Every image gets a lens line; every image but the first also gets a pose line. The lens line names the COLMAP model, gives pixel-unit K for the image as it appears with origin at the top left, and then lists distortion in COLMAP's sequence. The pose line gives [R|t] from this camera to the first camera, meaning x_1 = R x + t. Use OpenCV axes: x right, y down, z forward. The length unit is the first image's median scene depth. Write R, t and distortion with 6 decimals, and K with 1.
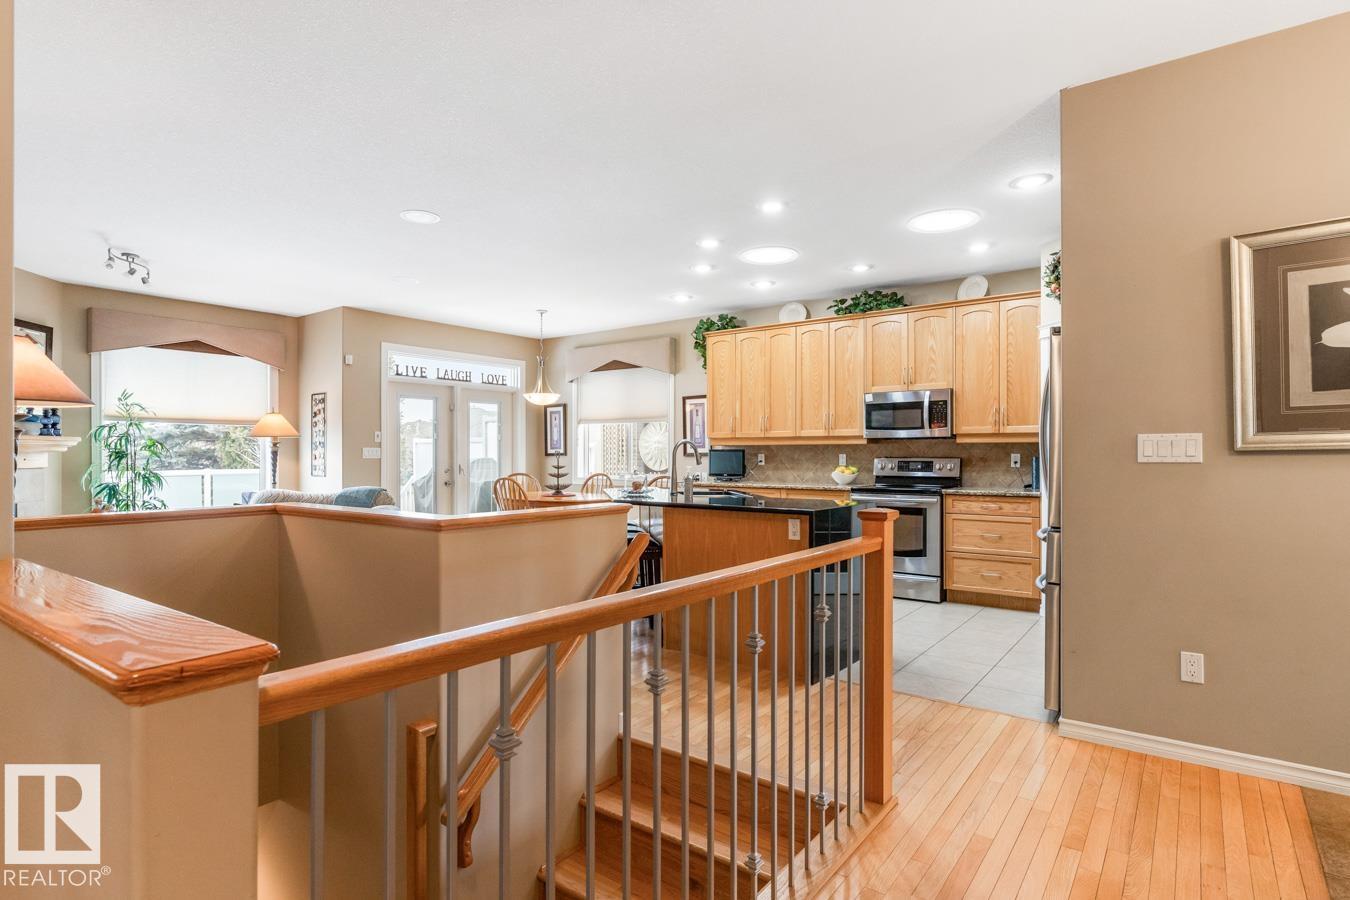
lens RADIAL K [[725.4, 0, 669.6], [0, 725.4, 456.4], [0, 0, 1]] dist [0.002112, 0.000604]
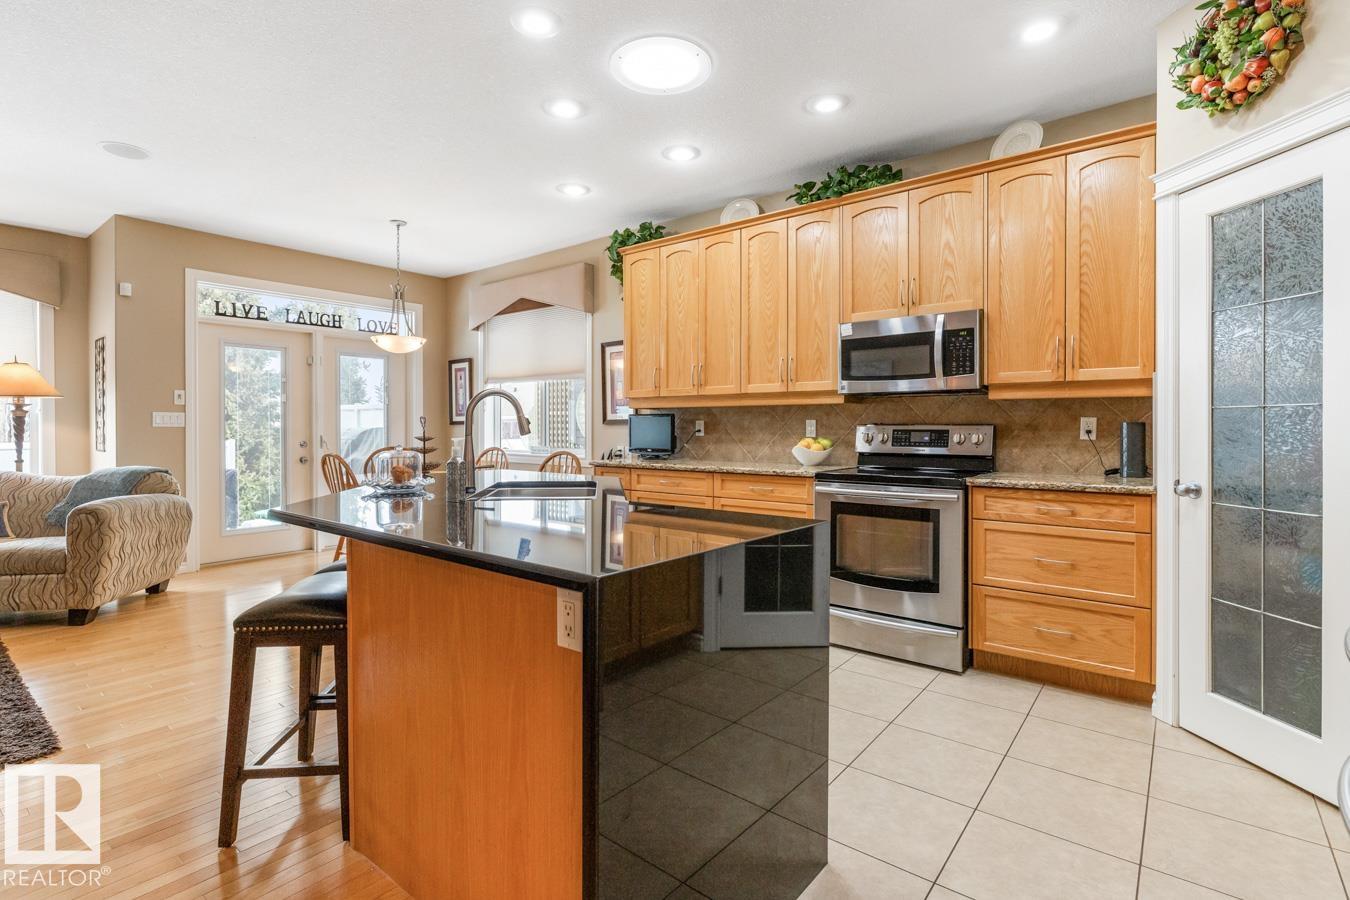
lens RADIAL K [[663.8, 0, 679.0], [0, 663.8, 432.7], [0, 0, 1]] dist [-0.000761, -0.001142]
pose [[0.999784, 0.000157, -0.020802, 0.130954], [-0.000032, 0.999982, 0.006015, 0.005074], [0.020803, -0.006013, 0.999766, 0.388194]]
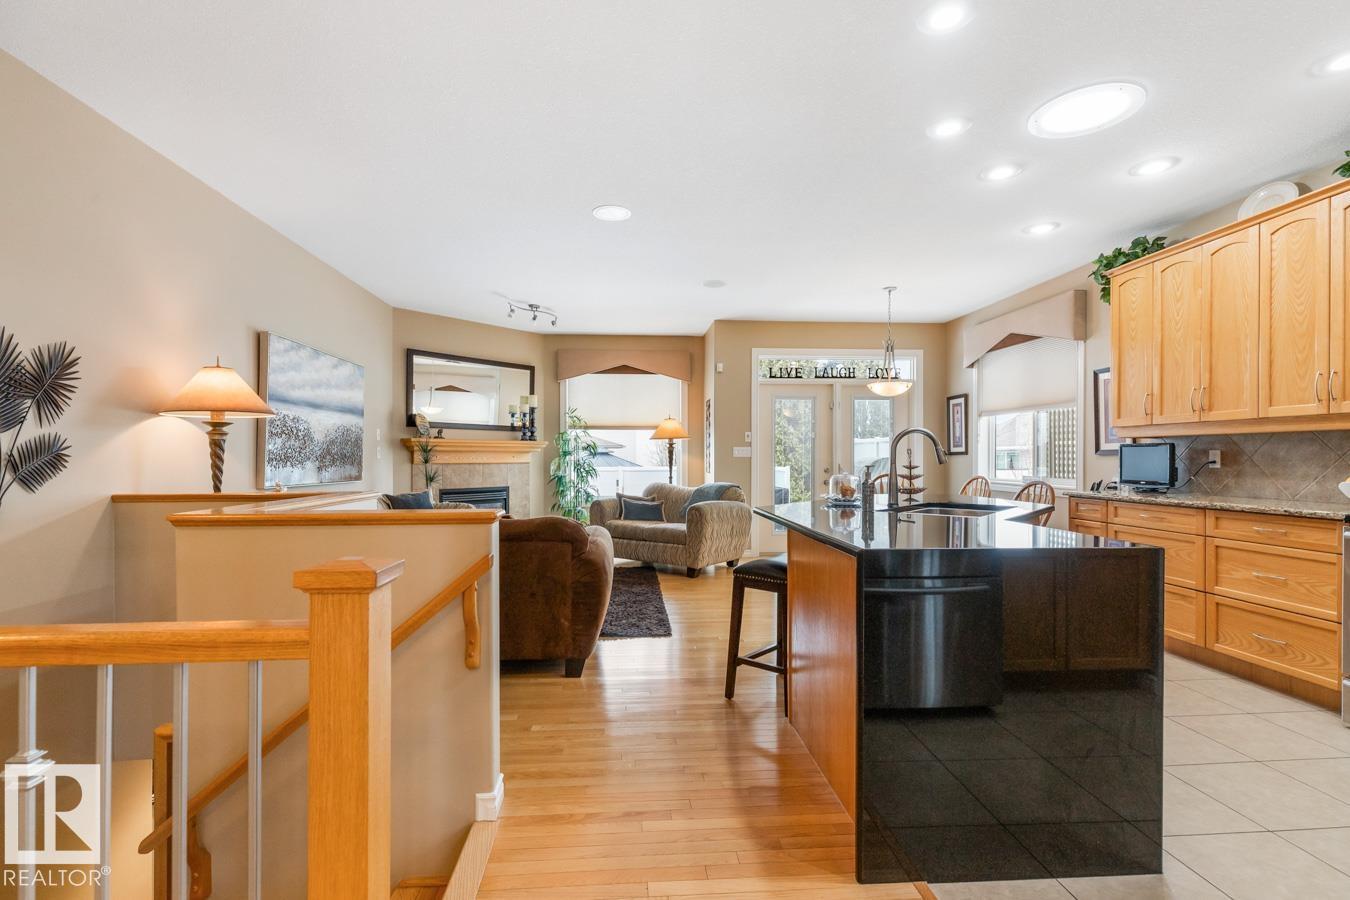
lens RADIAL K [[634.0, 0, 652.7], [0, 634.0, 460.0], [0, 0, 1]] dist [0.002957, -0.000693]
pose [[0.654853, 0.004198, -0.755744, 0.241554], [-0.002529, 0.999991, 0.003363, 0.004870], [0.755752, -0.000291, 0.654858, 0.319559]]
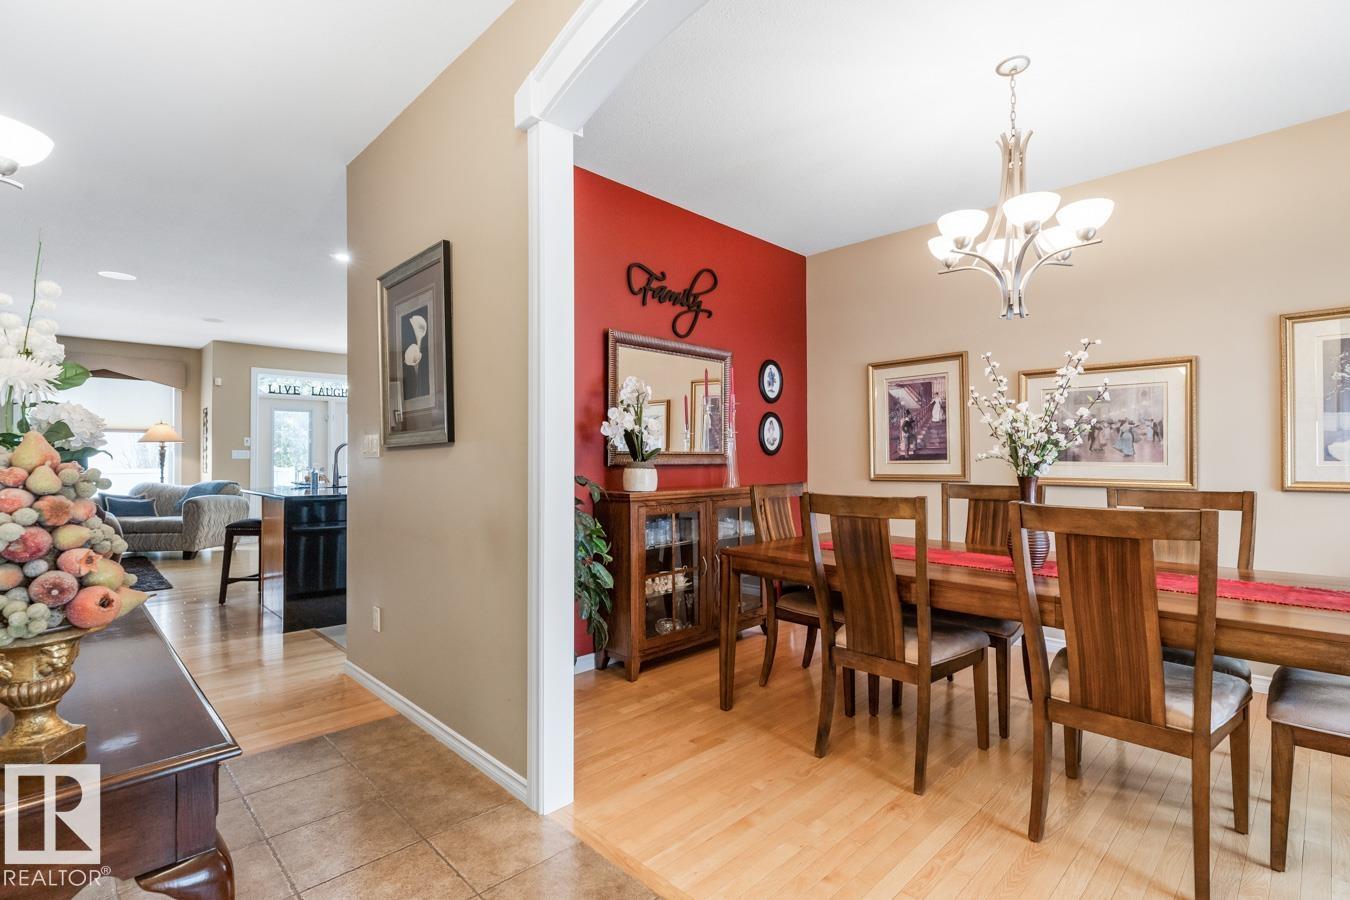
lens RADIAL K [[634.0, 0, 678.5], [0, 634.0, 449.8], [0, 0, 1]] dist [0.002957, -0.000693]
pose [[0.992055, -0.004907, -0.125710, 0.553901], [0.003110, 0.999890, -0.014485, 0.006557], [0.125768, 0.013979, 0.991961, -0.009211]]
